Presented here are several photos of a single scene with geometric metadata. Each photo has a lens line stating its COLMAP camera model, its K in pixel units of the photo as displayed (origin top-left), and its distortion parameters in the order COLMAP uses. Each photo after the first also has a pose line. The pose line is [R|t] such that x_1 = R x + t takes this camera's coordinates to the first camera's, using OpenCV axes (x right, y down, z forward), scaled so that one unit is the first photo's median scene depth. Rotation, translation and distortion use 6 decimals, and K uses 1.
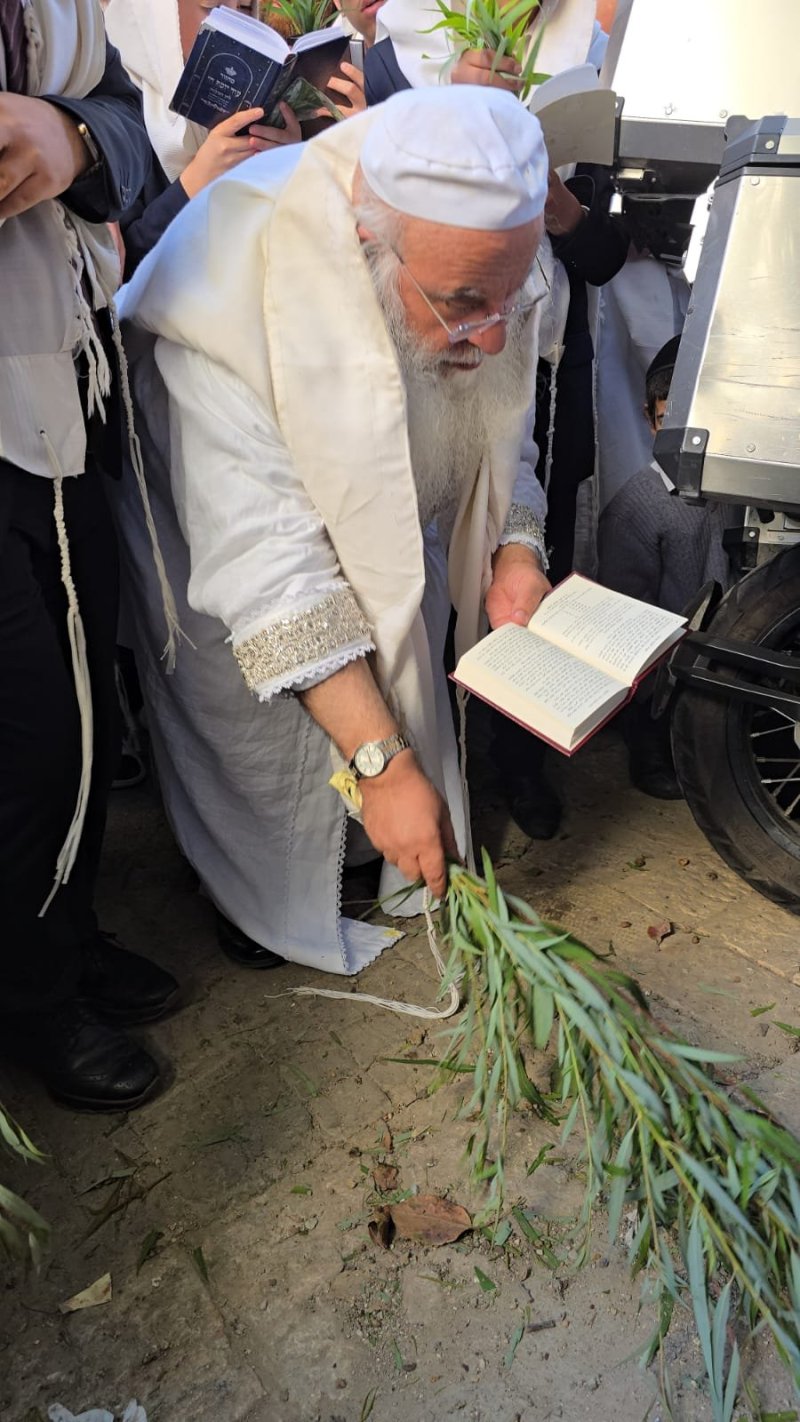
lens RADIAL K [[900.2, 0, 391.2], [0, 900.2, 684.2], [0, 0, 1]] dist [0.024961, -0.020520]
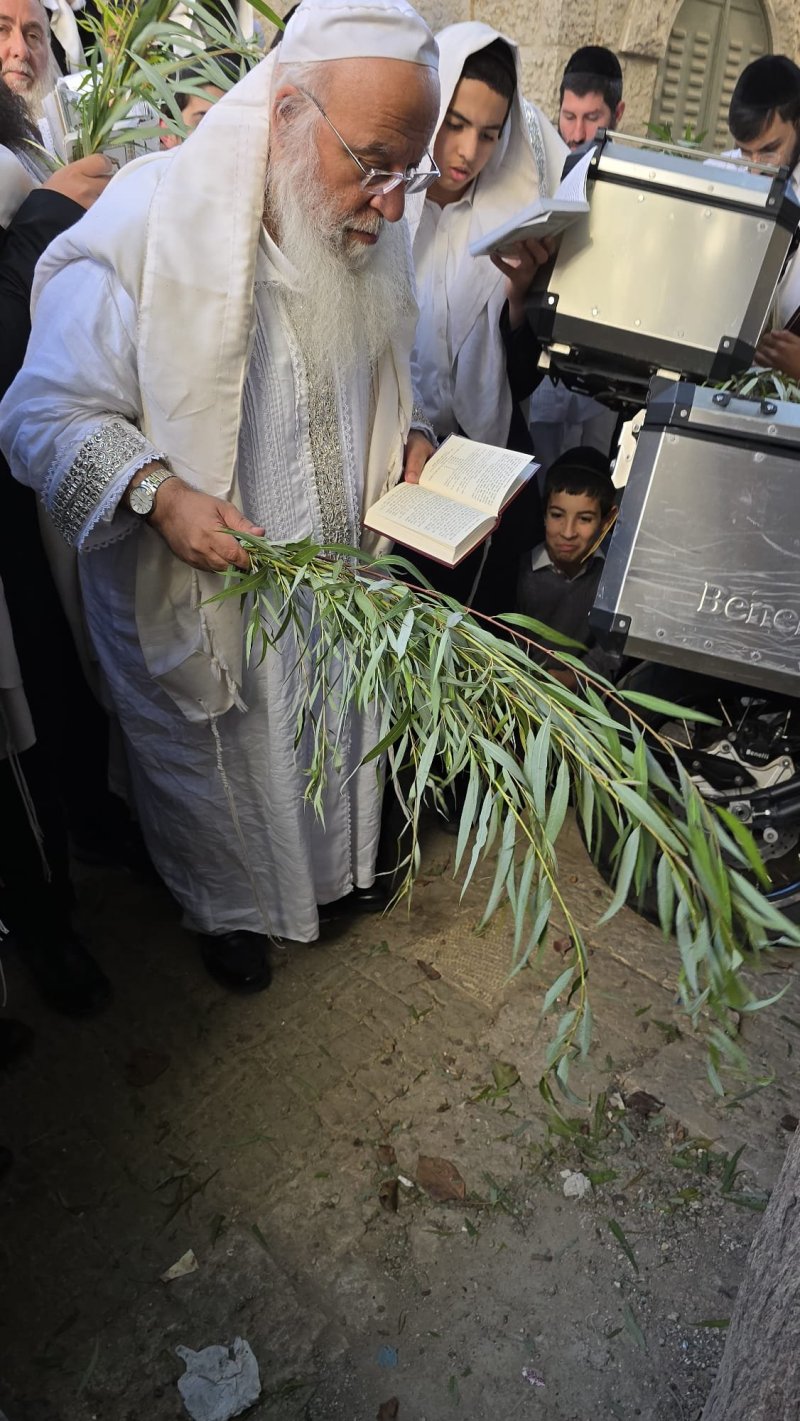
lens RADIAL K [[881.1, 0, 395.9], [0, 881.1, 718.7], [0, 0, 1]] dist [0.025034, -0.017757]
pose [[0.987560, -0.004489, 0.157177, -0.195228], [-0.008813, 0.996441, 0.083835, -0.222703], [-0.156994, -0.084177, 0.984006, -0.247399]]
